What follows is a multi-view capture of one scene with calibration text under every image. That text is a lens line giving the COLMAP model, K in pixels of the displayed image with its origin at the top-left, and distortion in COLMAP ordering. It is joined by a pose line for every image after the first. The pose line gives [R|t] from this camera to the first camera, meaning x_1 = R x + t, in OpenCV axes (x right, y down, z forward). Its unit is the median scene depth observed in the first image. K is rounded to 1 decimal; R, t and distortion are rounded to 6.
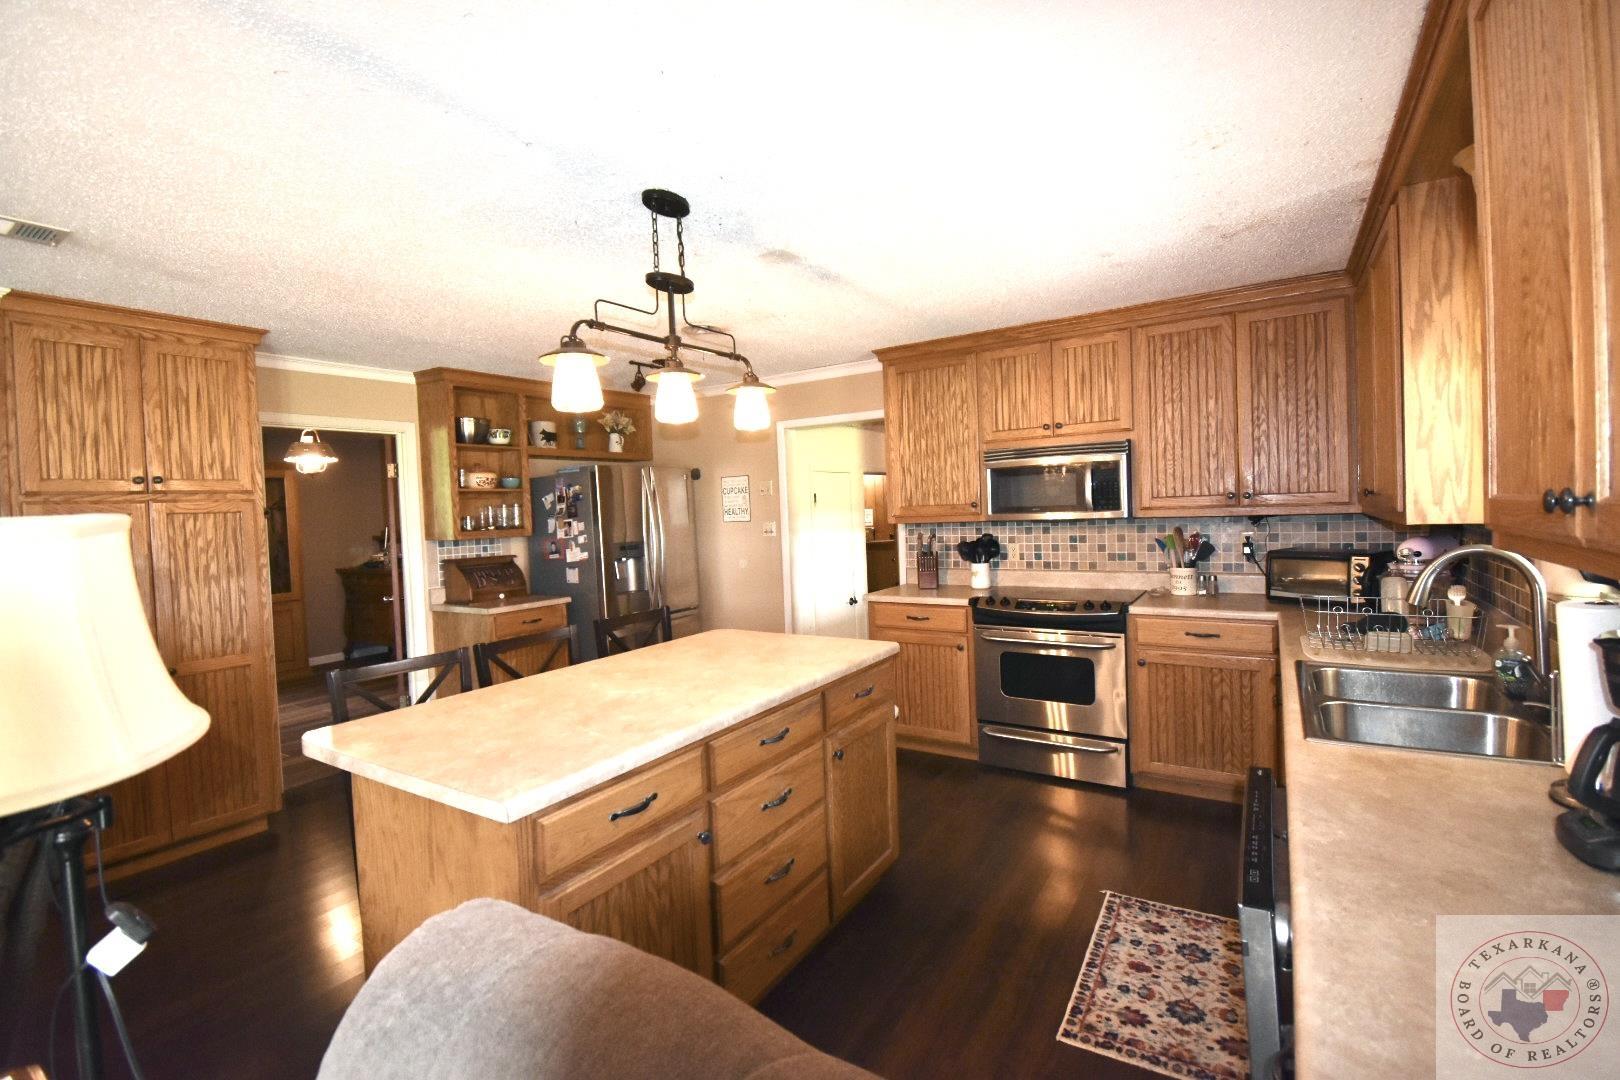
lens RADIAL K [[726.6, 0, 809.1], [0, 726.6, 535.5], [0, 0, 1]] dist [0.000714, -0.002966]
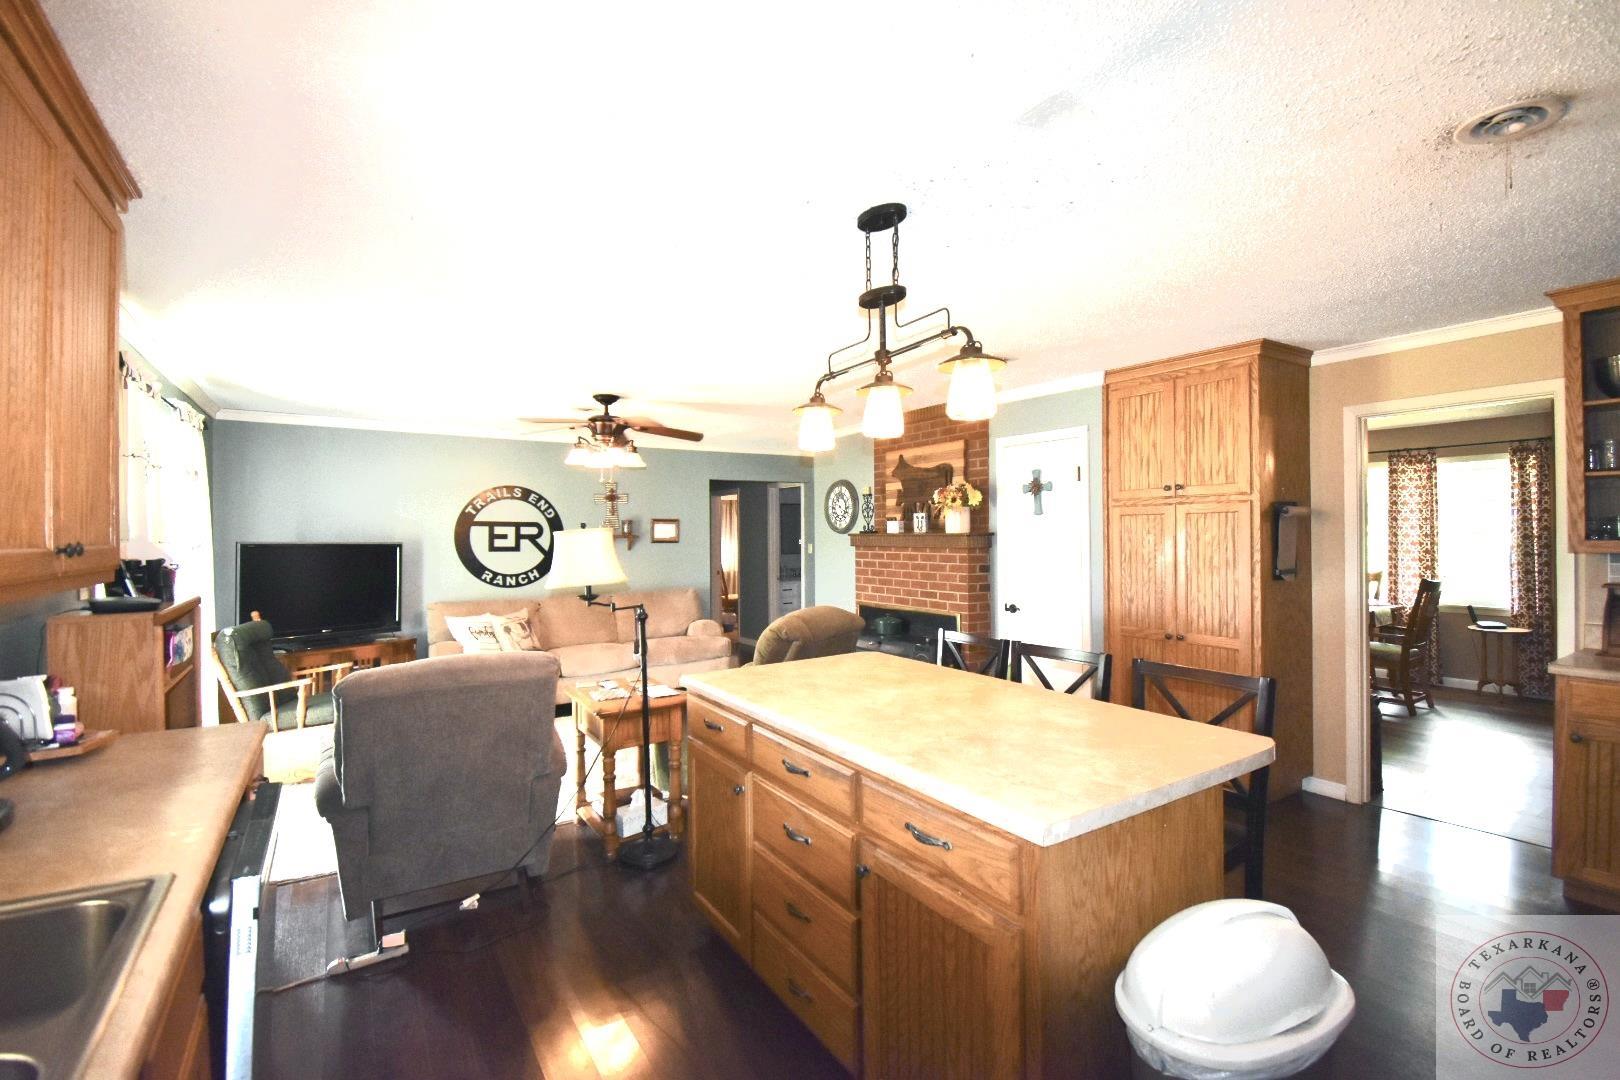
lens RADIAL K [[726.6, 0, 830.9], [0, 726.6, 529.8], [0, 0, 1]] dist [0.000714, -0.002966]
pose [[-0.408319, 0.041638, -0.911889, 0.387337], [-0.005510, 0.998829, 0.048075, -0.043811], [0.912823, 0.024655, -0.407611, 0.709784]]
